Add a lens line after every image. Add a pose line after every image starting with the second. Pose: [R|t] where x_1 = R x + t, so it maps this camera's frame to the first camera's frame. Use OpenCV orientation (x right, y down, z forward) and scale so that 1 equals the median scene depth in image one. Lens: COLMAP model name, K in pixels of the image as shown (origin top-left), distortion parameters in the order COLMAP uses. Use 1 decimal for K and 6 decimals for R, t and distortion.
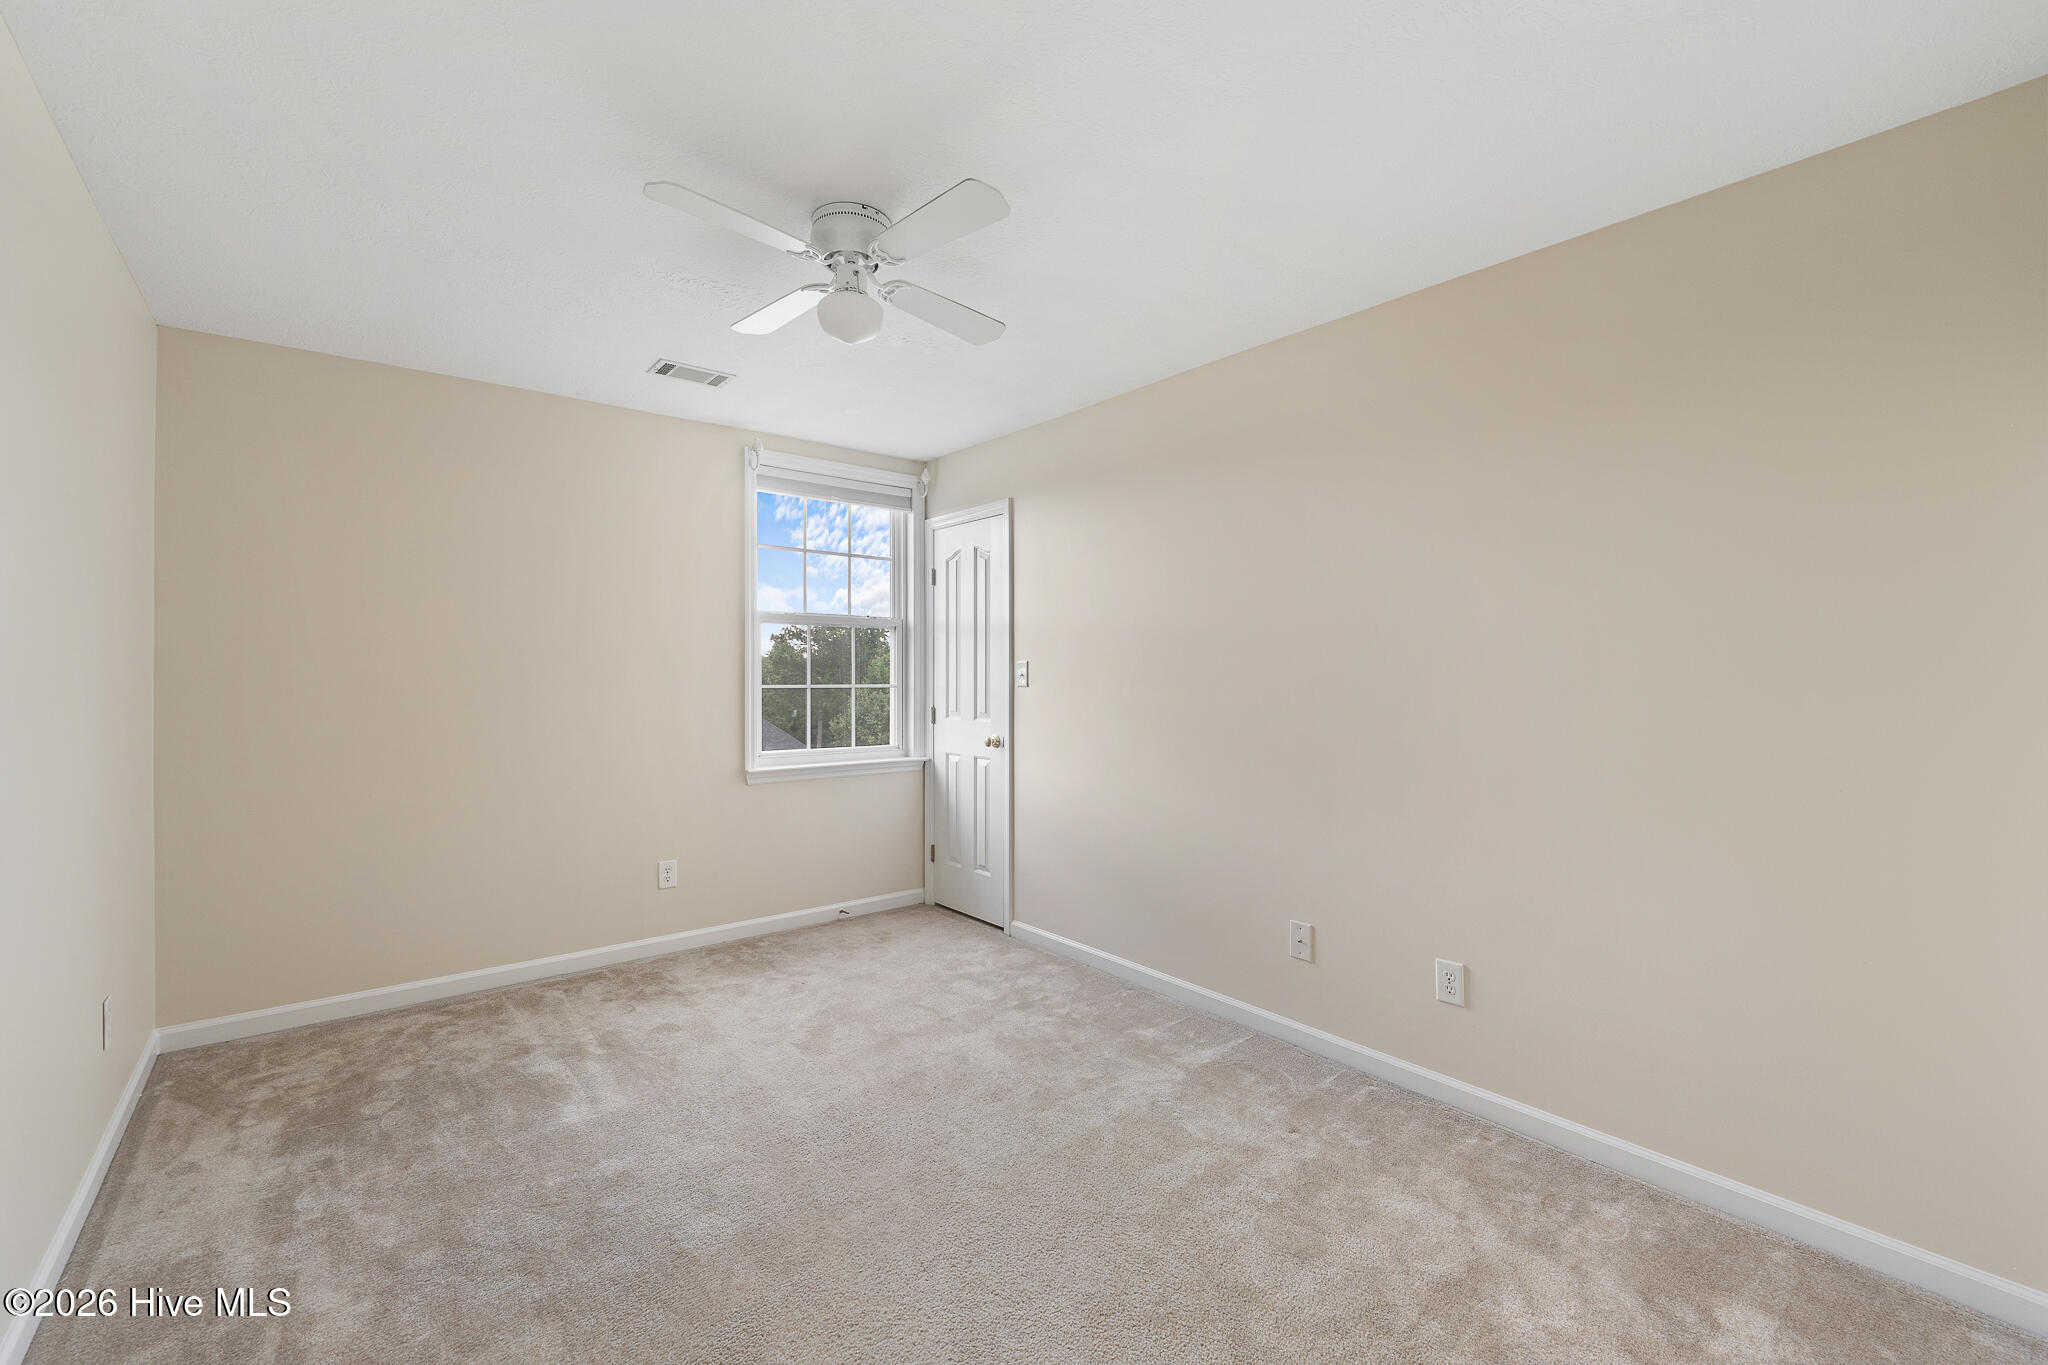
lens RADIAL K [[853.4, 0, 1013.1], [0, 853.4, 672.9], [0, 0, 1]] dist [-0.002870, -0.000755]
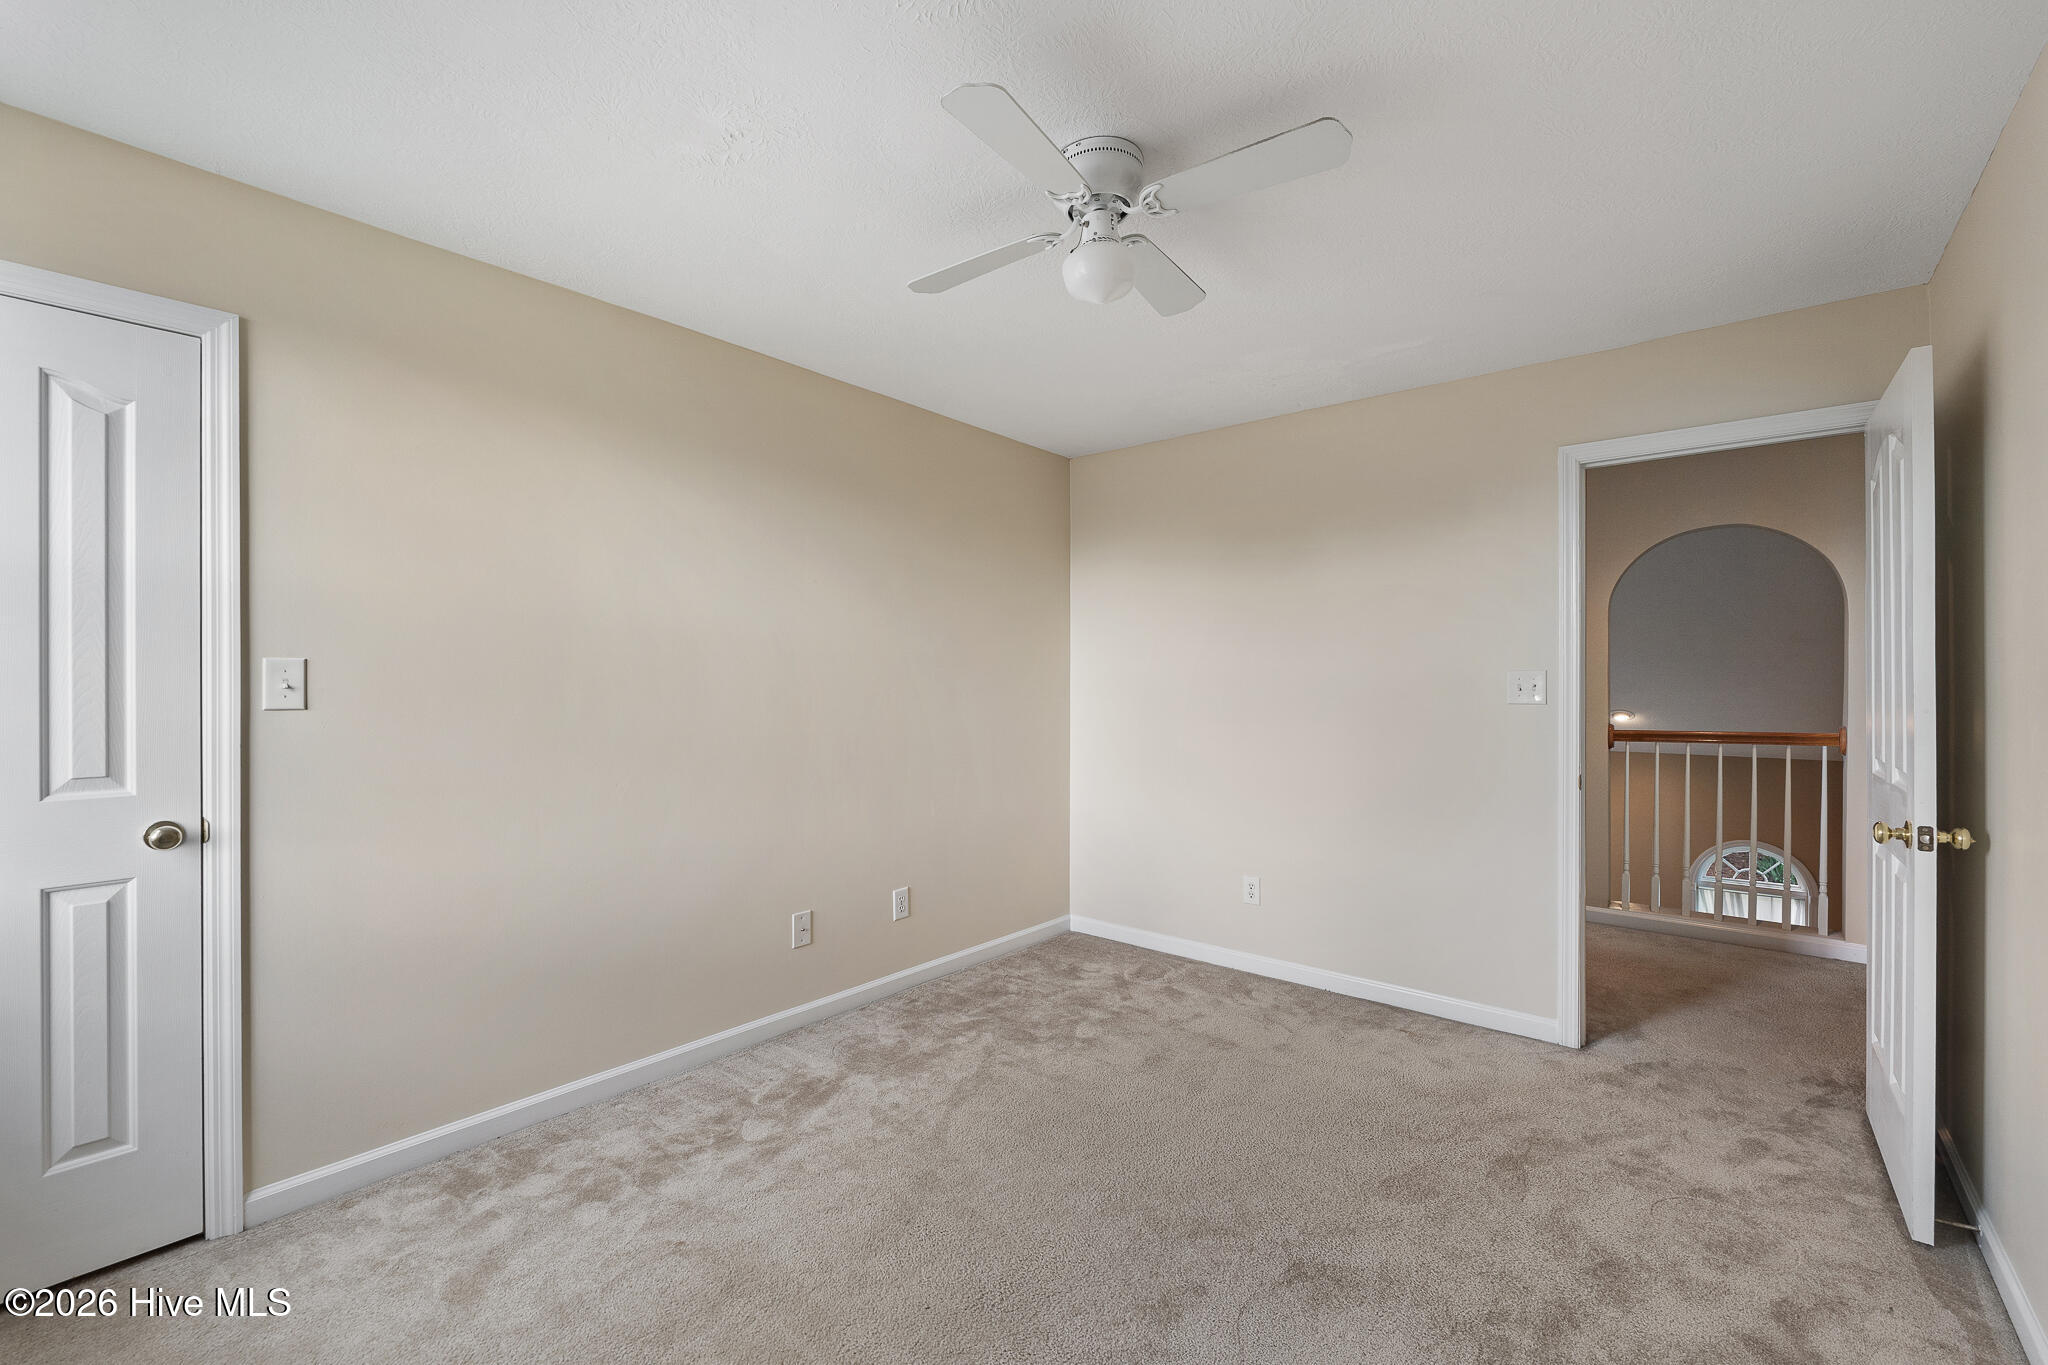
lens RADIAL K [[853.4, 0, 1013.1], [0, 853.4, 672.9], [0, 0, 1]] dist [-0.002870, -0.000755]
pose [[-0.185485, 0.010167, 0.982595, -0.552277], [-0.004688, 0.999926, -0.011232, -0.001528], [-0.982636, -0.006690, -0.185423, 0.660796]]
